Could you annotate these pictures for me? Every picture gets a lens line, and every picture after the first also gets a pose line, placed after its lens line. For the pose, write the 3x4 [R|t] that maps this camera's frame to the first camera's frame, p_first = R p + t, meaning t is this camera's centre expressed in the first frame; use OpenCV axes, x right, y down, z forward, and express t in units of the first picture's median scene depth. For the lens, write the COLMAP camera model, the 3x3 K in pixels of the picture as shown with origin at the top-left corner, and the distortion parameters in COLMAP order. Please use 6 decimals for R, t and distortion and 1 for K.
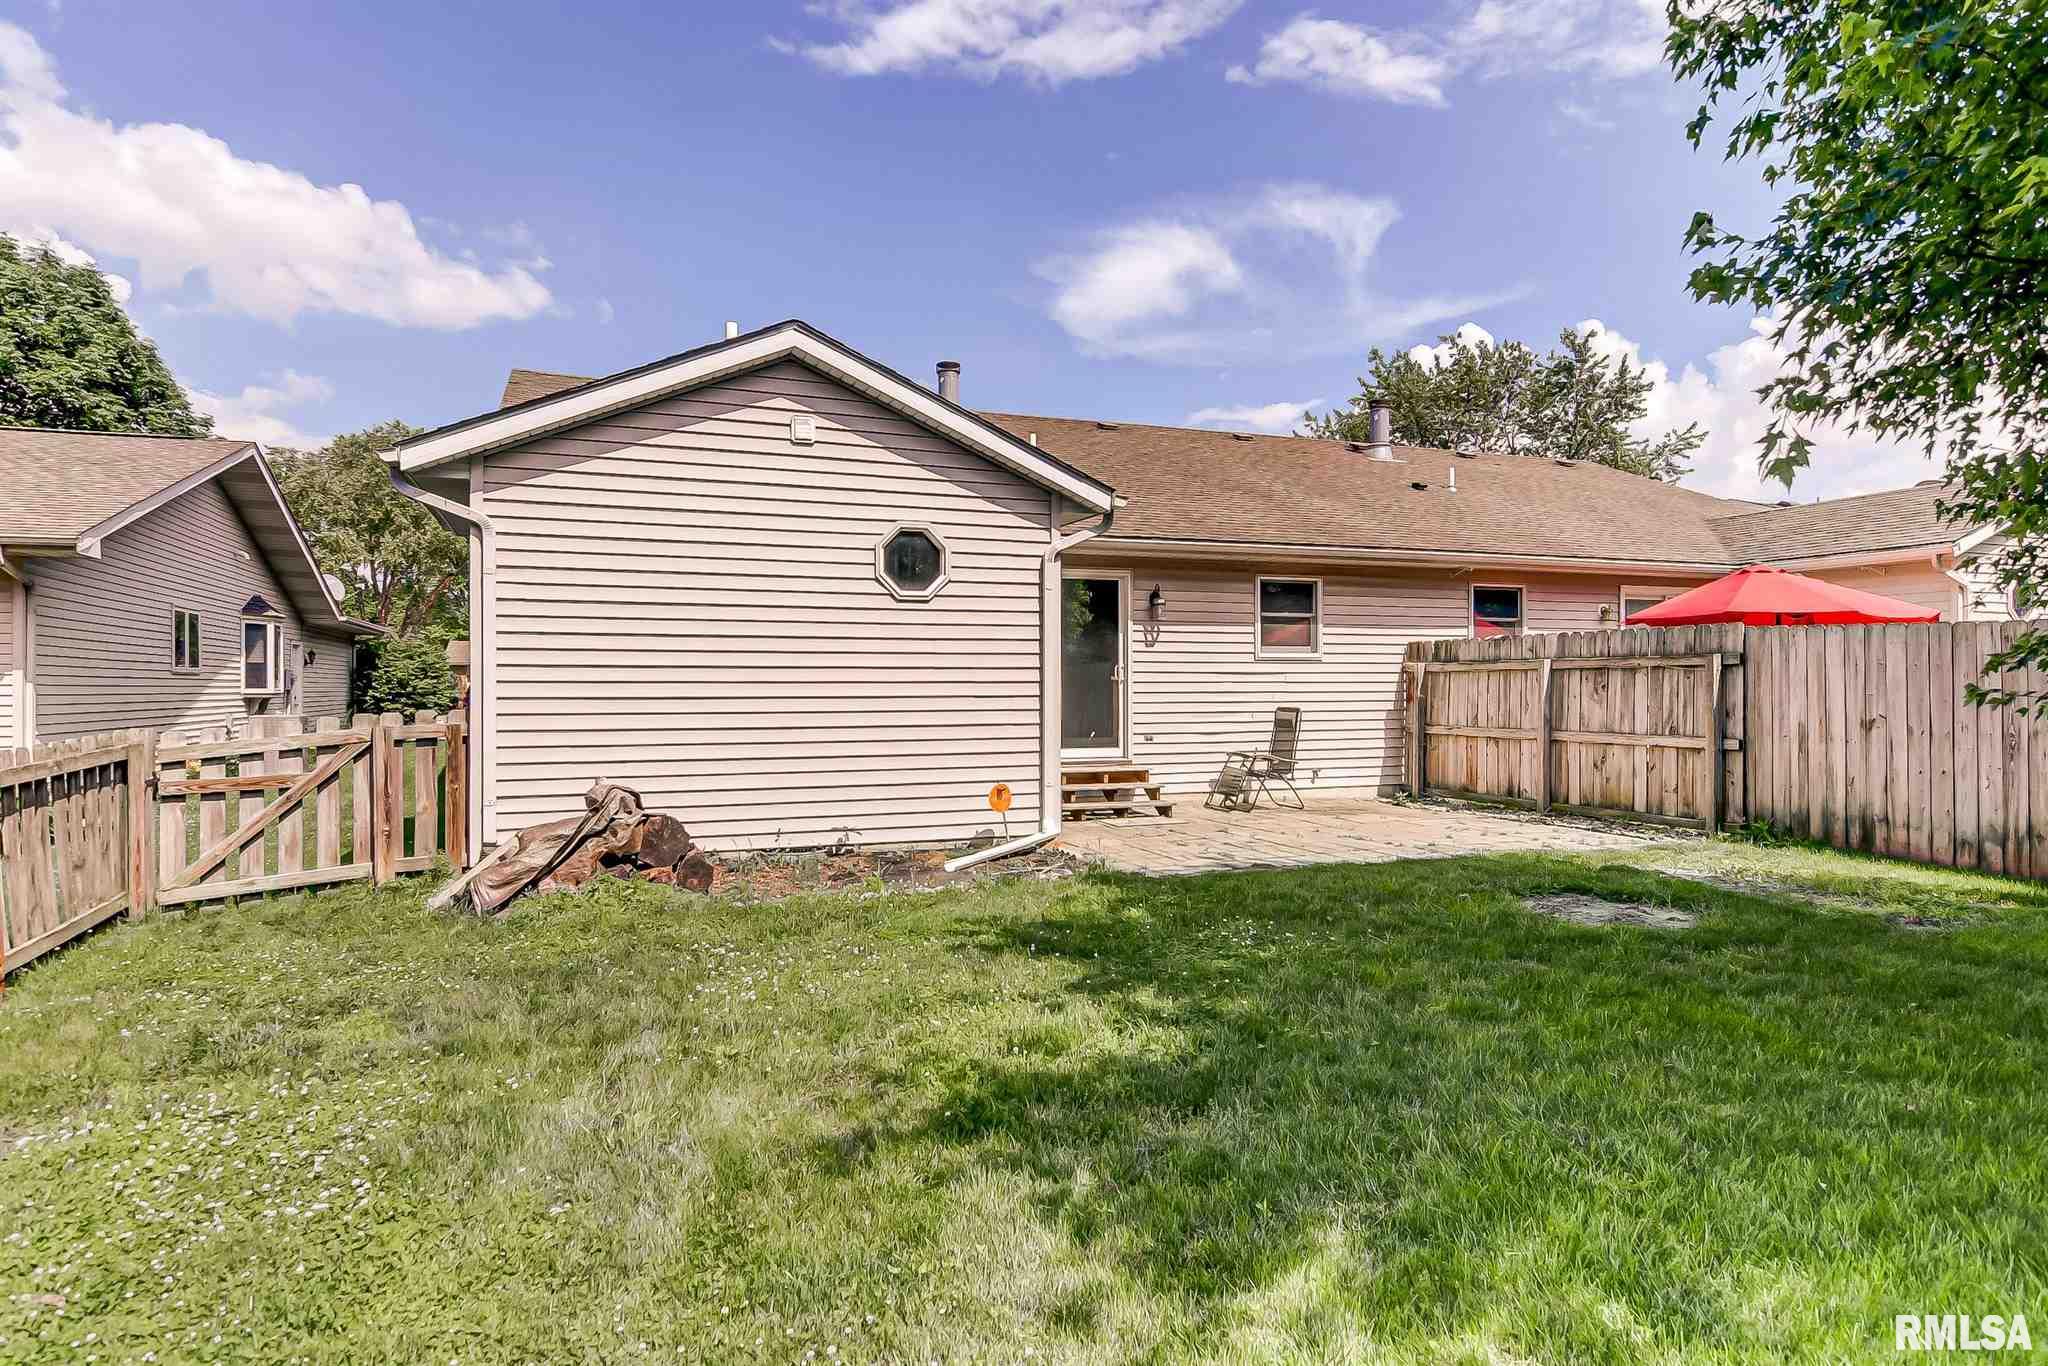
lens RADIAL K [[1171.3, 0, 1013.9], [0, 1171.3, 688.9], [0, 0, 1]] dist [-0.032922, 0.002293]
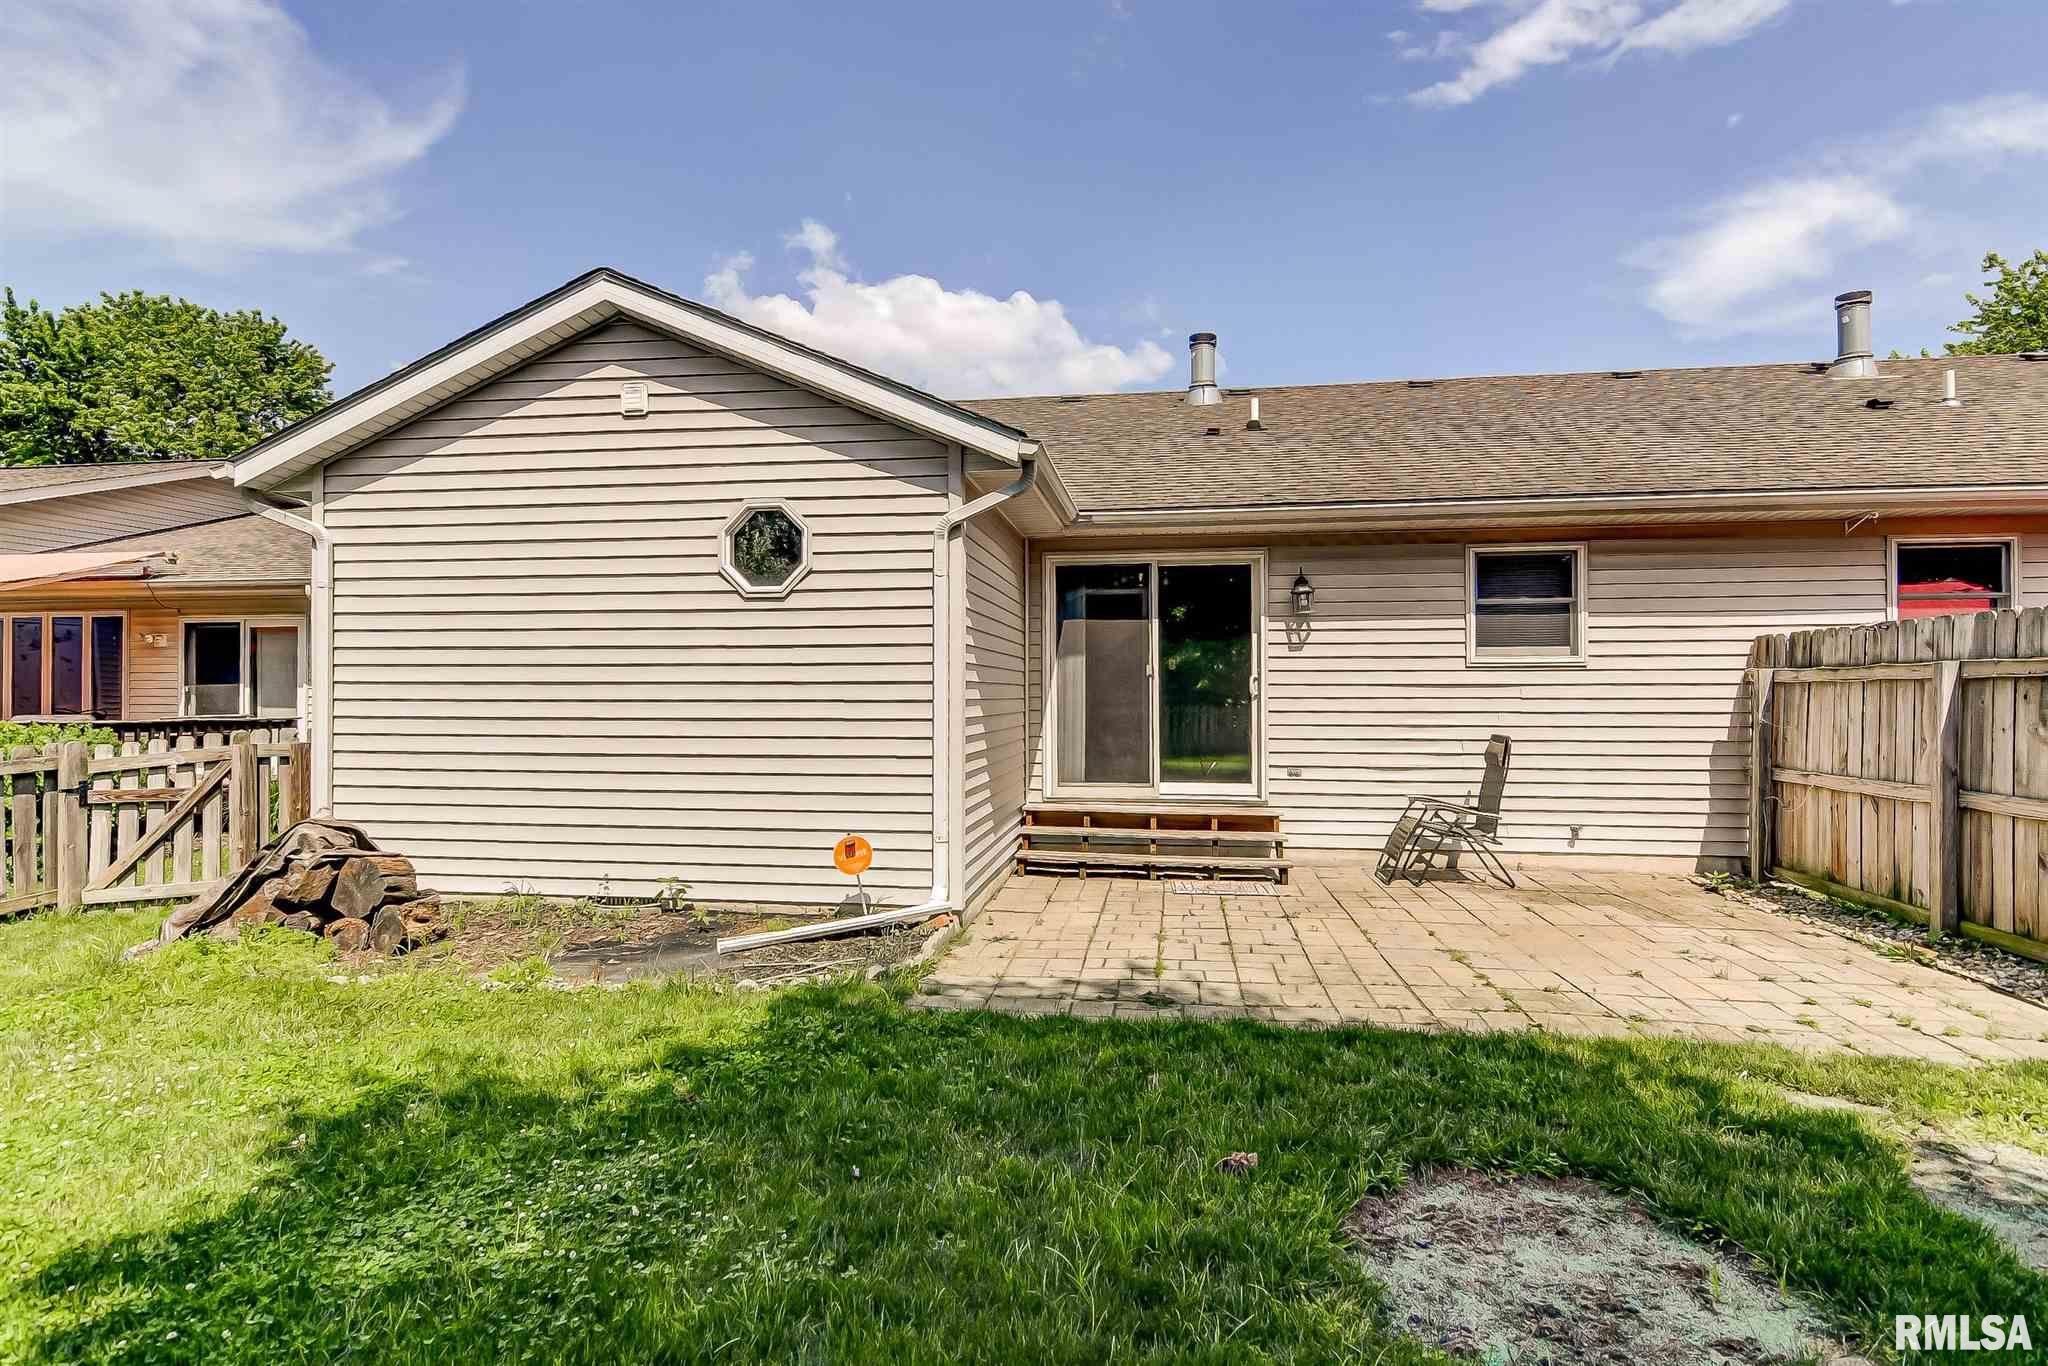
lens RADIAL K [[1048.9, 0, 1038.2], [0, 1048.9, 685.9], [0, 0, 1]] dist [-0.011978, -0.000297]
pose [[0.872615, -0.000212, -0.488409, 0.297892], [-0.003258, 0.999975, -0.006256, -0.008492], [0.488398, 0.007050, 0.872593, 0.330901]]
